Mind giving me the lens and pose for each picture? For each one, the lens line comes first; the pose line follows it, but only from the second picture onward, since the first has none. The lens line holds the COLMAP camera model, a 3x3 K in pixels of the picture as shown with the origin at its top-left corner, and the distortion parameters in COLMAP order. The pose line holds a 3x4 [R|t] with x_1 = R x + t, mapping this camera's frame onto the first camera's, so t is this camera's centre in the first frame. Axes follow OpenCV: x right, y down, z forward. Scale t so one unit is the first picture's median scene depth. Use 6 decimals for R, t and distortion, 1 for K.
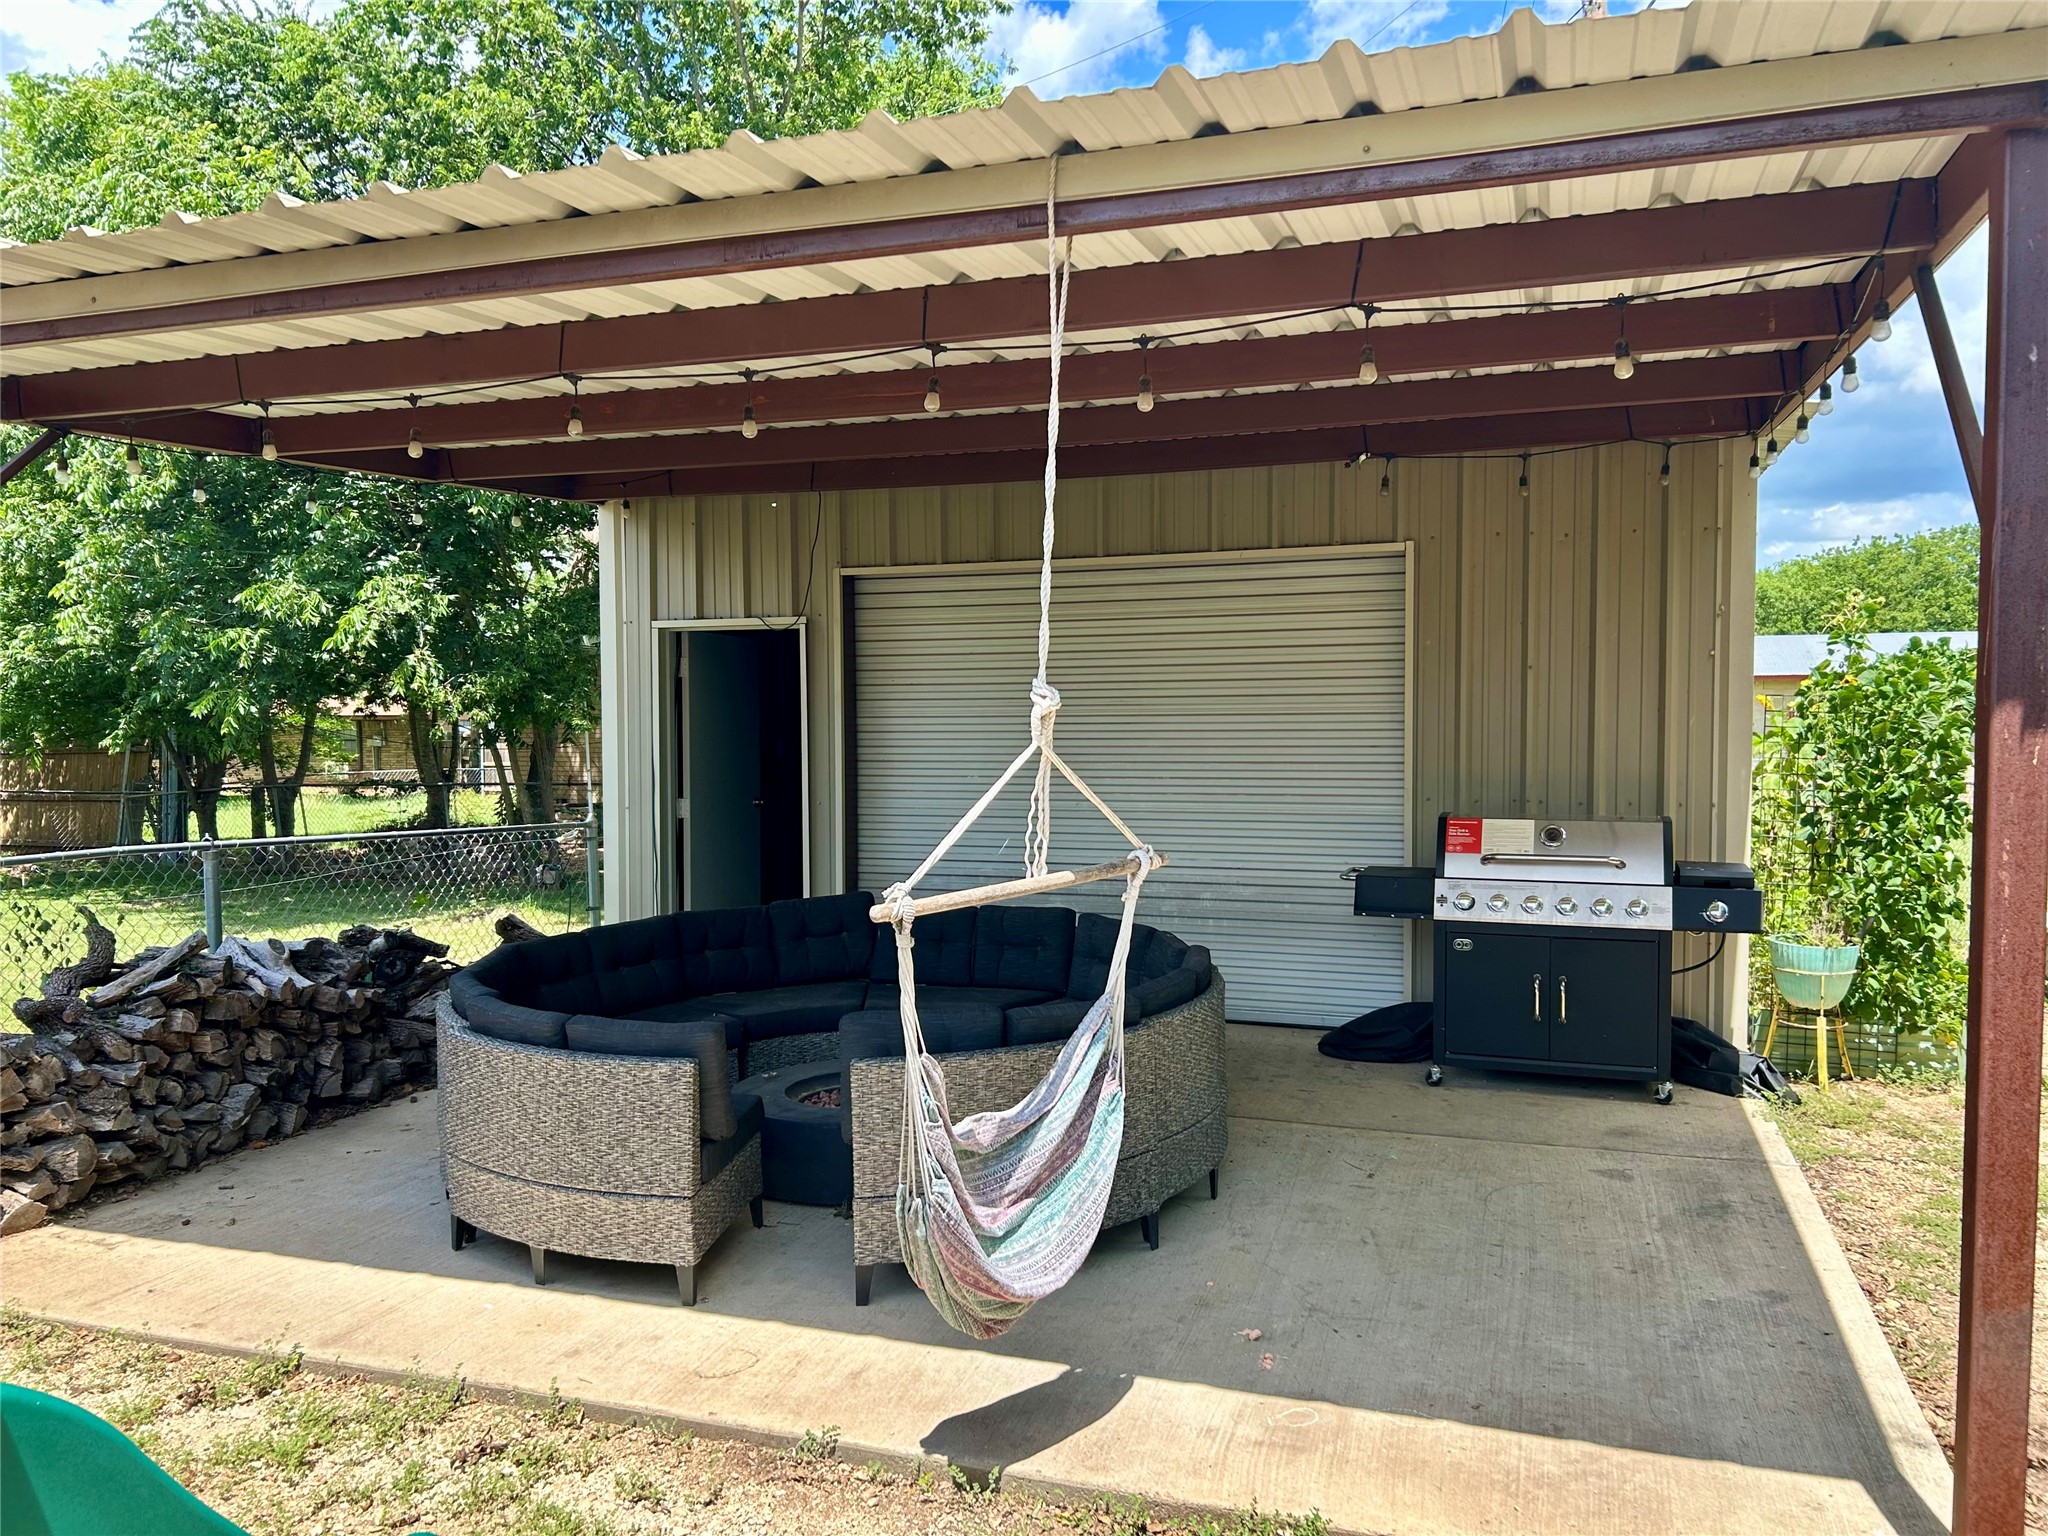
lens RADIAL K [[1547.7, 0, 1019.6], [0, 1547.7, 775.2], [0, 0, 1]] dist [0.084396, -0.084766]
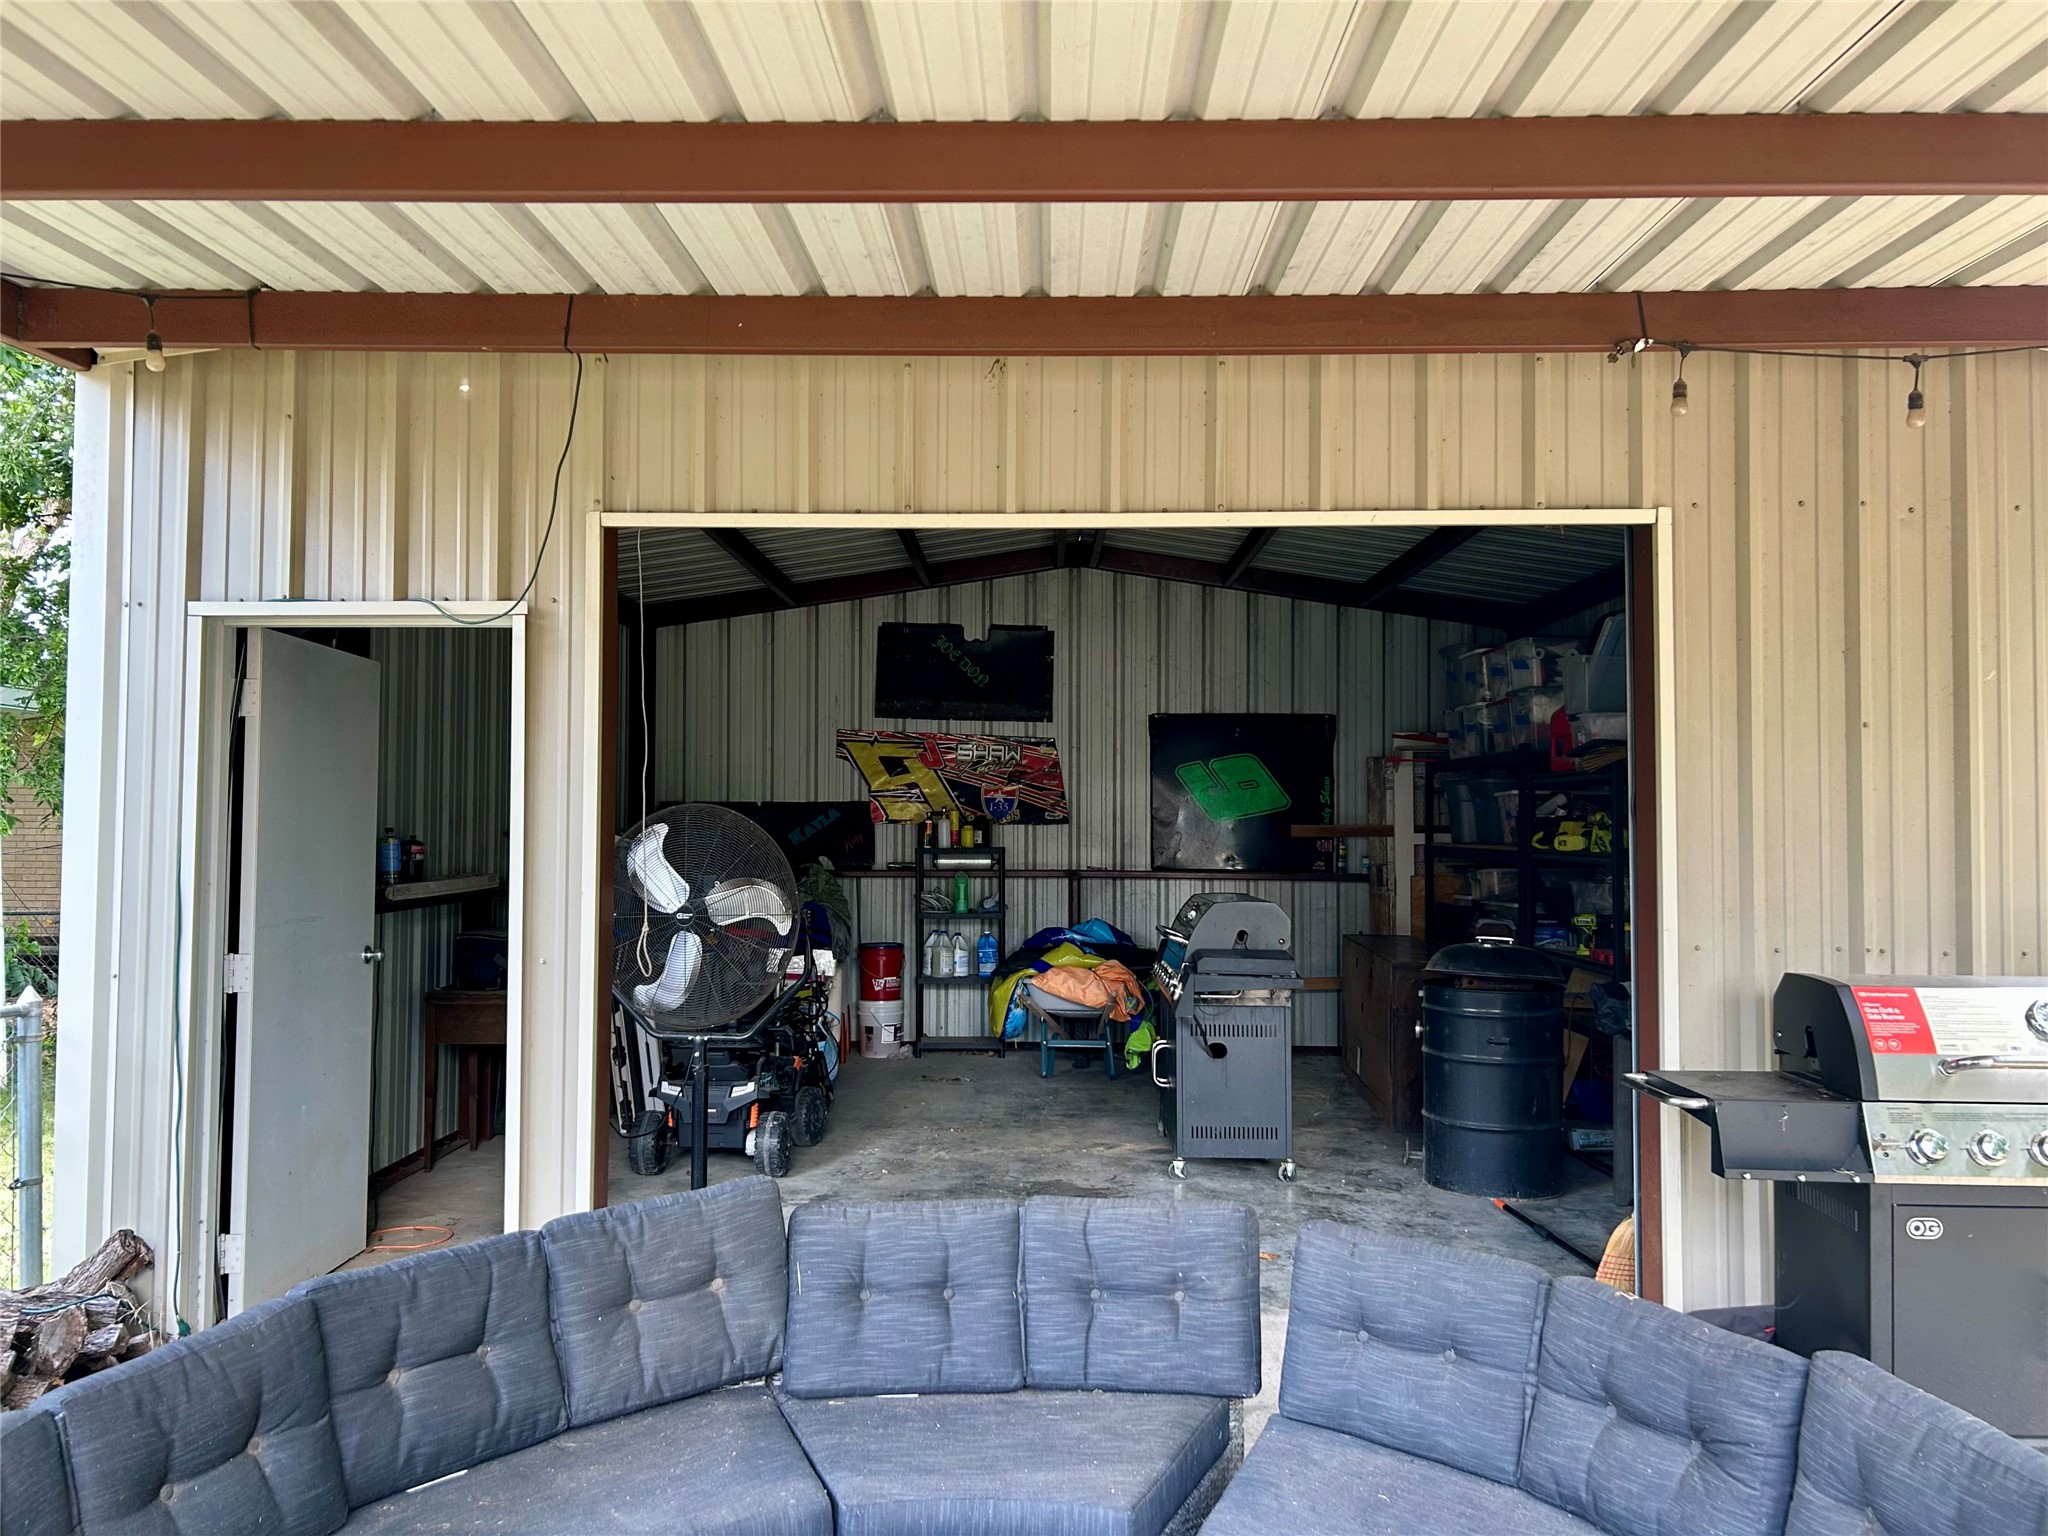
lens RADIAL K [[1547.7, 0, 1025.4], [0, 1547.7, 767.3], [0, 0, 1]] dist [0.084396, -0.084766]
pose [[0.950925, 0.020936, 0.308712, -0.158625], [0.001434, 0.997399, -0.072059, -0.009215], [-0.309418, 0.068965, 0.948422, 0.510723]]
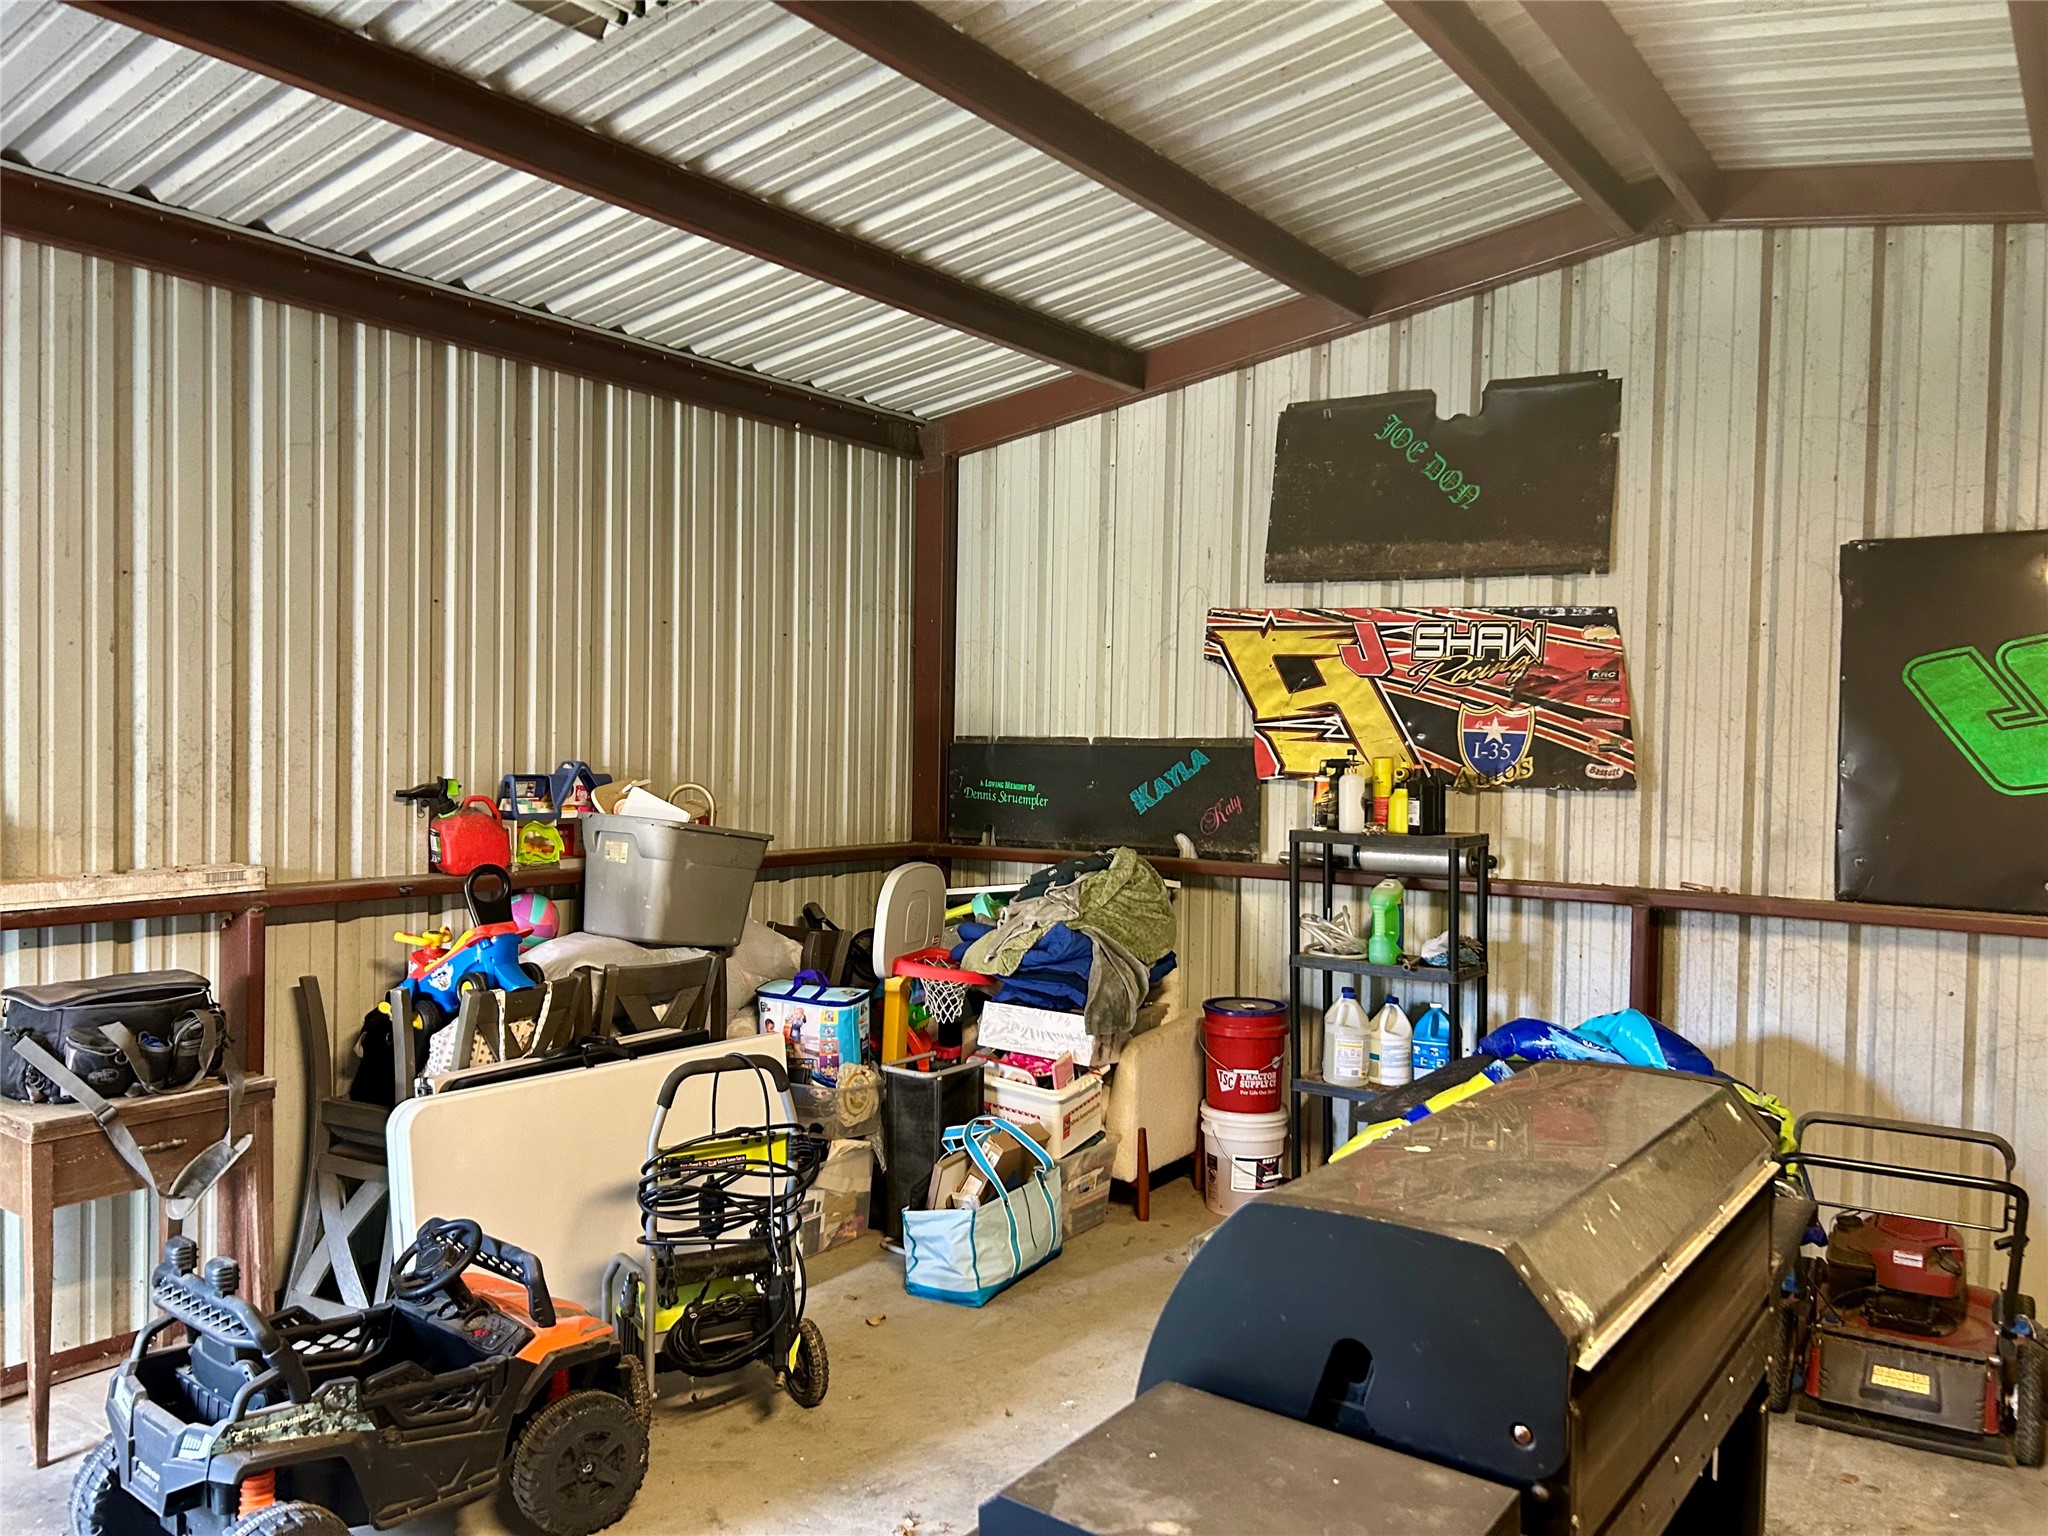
lens RADIAL K [[1547.7, 0, 1027.5], [0, 1547.7, 784.2], [0, 0, 1]] dist [0.084396, -0.084766]
pose [[0.955899, 0.030619, -0.292097, 0.017890], [-0.032737, 0.999461, -0.002364, -0.027130], [0.291867, 0.011822, 0.956386, 0.769099]]
